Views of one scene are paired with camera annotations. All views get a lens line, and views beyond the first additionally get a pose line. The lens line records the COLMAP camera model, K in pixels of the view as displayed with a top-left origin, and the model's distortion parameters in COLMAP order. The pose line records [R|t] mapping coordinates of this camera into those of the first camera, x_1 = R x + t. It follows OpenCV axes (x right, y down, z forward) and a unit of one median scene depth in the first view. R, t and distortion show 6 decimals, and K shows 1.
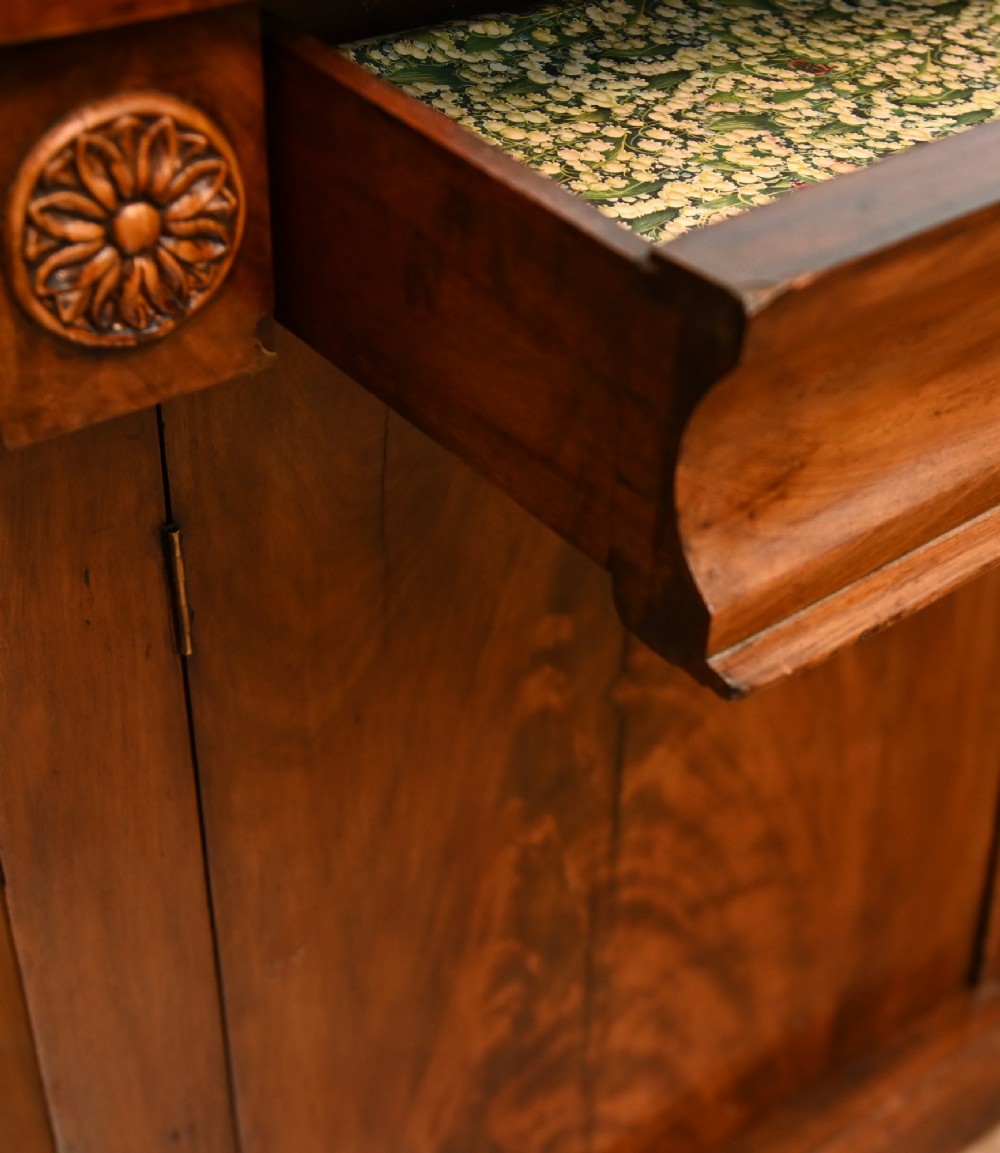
lens RADIAL K [[1976.5, 0, 506.6], [0, 1976.5, 573.2], [0, 0, 1]] dist [-0.053569, 0.000000]
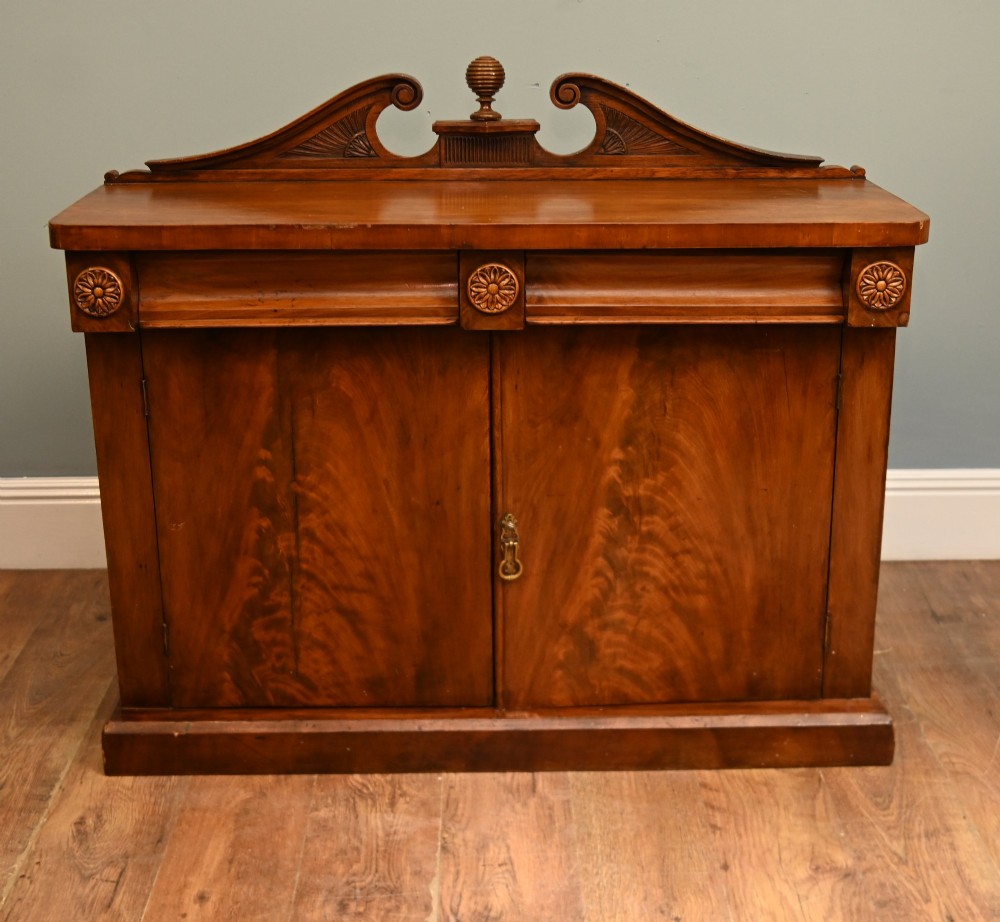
lens RADIAL K [[1662.8, 0, 496.6], [0, 1662.8, 486.5], [0, 0, 1]] dist [-0.096186, 0.000000]
pose [[0.796377, 0.178967, -0.577715, 2.085617], [-0.320945, 0.934679, -0.152872, 0.404621], [0.512619, 0.307159, 0.801795, -1.150569]]
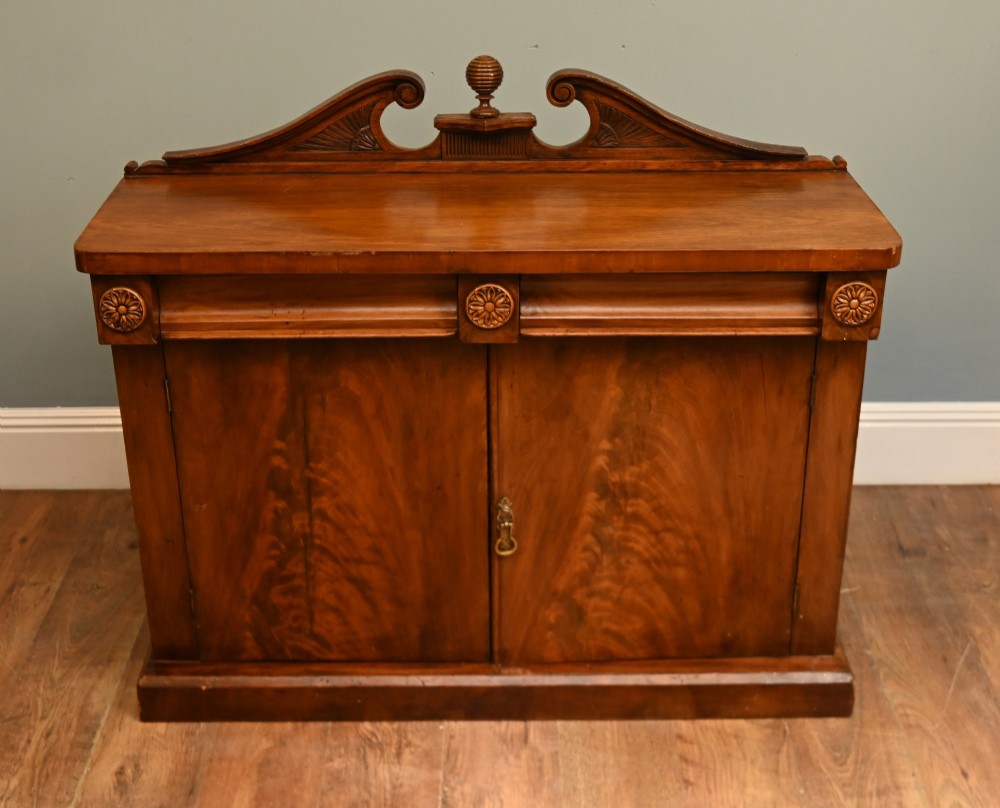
lens RADIAL K [[1591.6, 0, 472.4], [0, 1591.6, 474.2], [0, 0, 1]] dist [-0.096274, 0.000000]
pose [[0.783005, 0.265036, -0.562724, 2.074172], [-0.325907, 0.945366, -0.008228, -0.014340], [0.529800, 0.189838, 0.826604, -1.342194]]
